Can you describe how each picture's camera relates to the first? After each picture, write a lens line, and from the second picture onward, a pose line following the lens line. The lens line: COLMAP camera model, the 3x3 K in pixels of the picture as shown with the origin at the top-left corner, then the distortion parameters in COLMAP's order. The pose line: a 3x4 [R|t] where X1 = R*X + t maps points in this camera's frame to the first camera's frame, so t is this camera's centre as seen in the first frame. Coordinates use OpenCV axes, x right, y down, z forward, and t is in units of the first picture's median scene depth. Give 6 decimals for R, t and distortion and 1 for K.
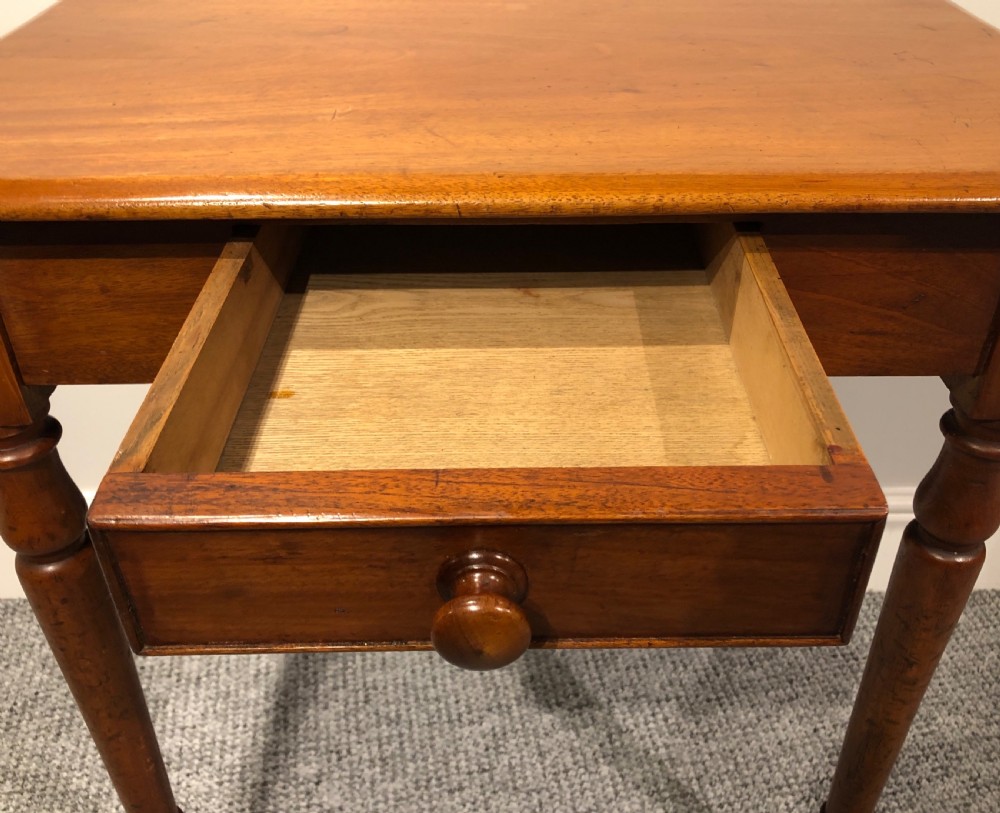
lens RADIAL K [[979.9, 0, 504.1], [0, 979.9, 380.9], [0, 0, 1]] dist [-0.058802, 0.122425]
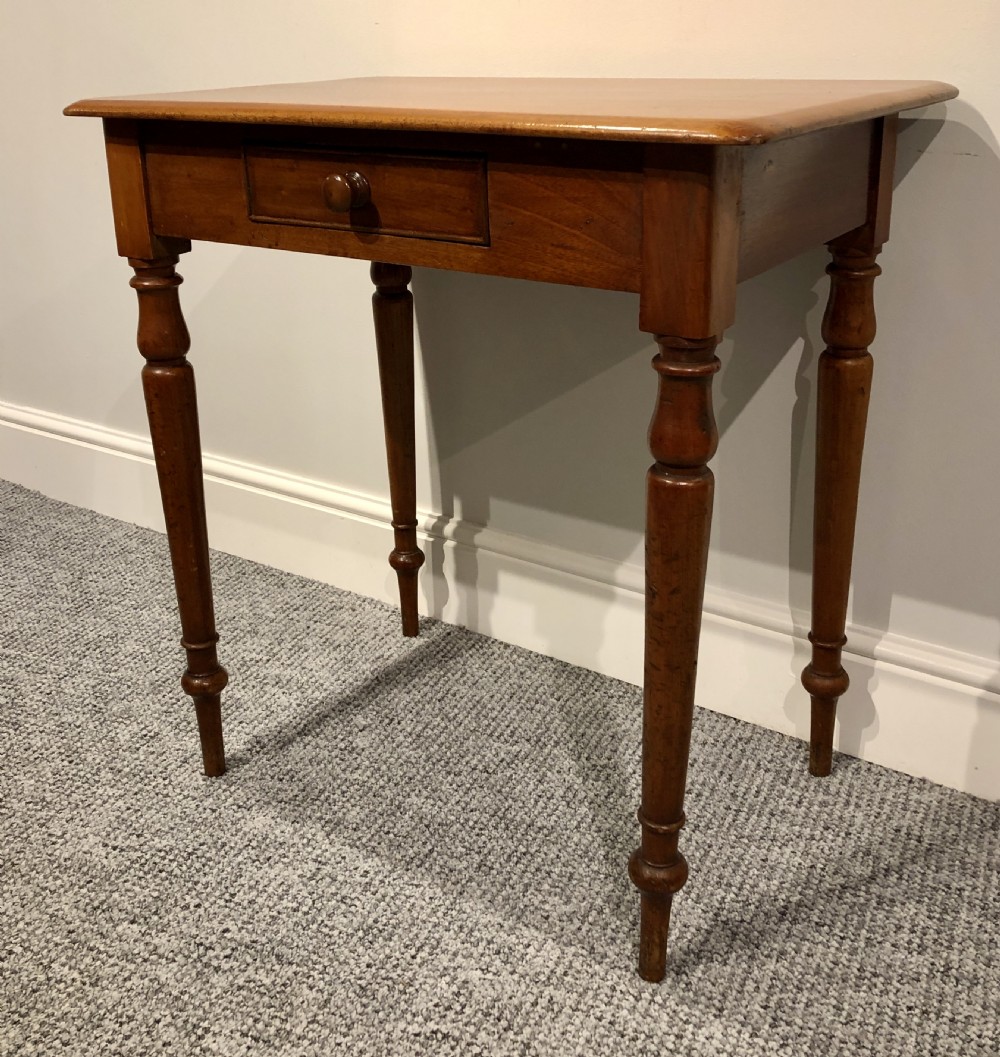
lens RADIAL K [[1210.1, 0, 498.6], [0, 1210.1, 401.8], [0, 0, 1]] dist [0.013166, 0.002120]
pose [[0.819250, 0.166565, -0.548713, 0.633789], [-0.304705, 0.937065, -0.170485, 0.237660], [0.485783, 0.306865, 0.818443, -0.194423]]
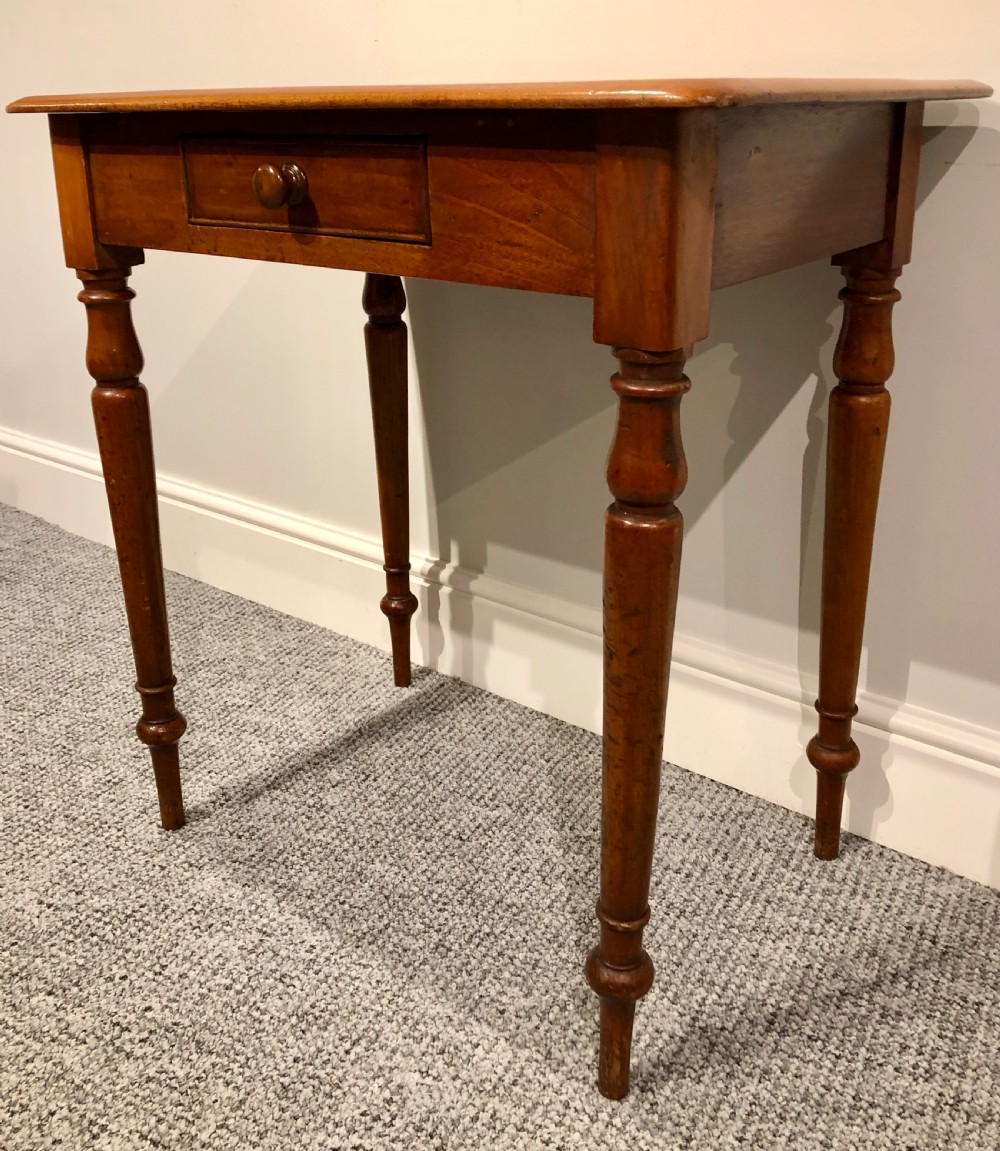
lens RADIAL K [[1138.5, 0, 504.0], [0, 1138.5, 438.8], [0, 0, 1]] dist [-0.023963, 0.067578]
pose [[0.782762, 0.176241, -0.596845, 0.611617], [-0.337607, 0.925927, -0.169357, 0.201931], [0.522787, 0.334065, 0.784280, -0.007517]]
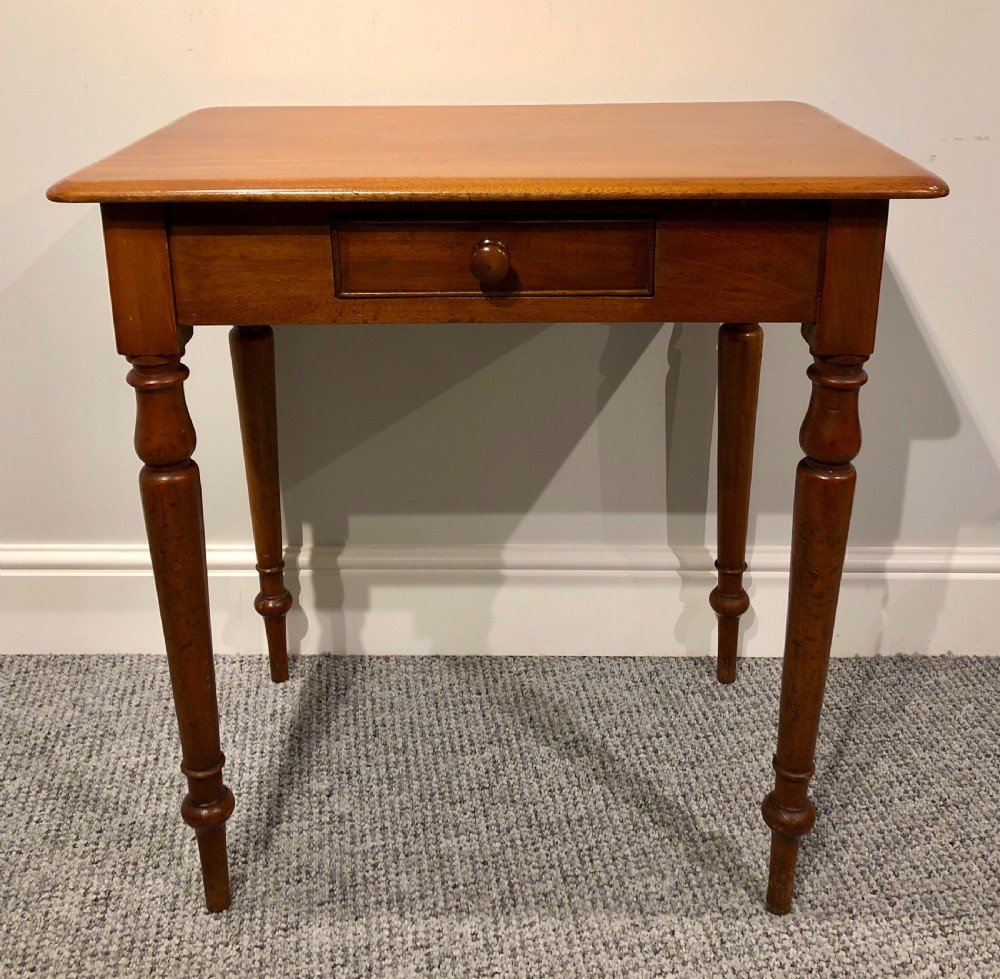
lens RADIAL K [[1158.9, 0, 496.9], [0, 1158.9, 285.0], [0, 0, 1]] dist [-0.054420, 0.119550]
pose [[0.999659, 0.005247, -0.025585, 0.022488], [-0.012468, 0.956649, -0.290976, 0.234054], [0.022950, 0.291195, 0.956388, -0.365337]]
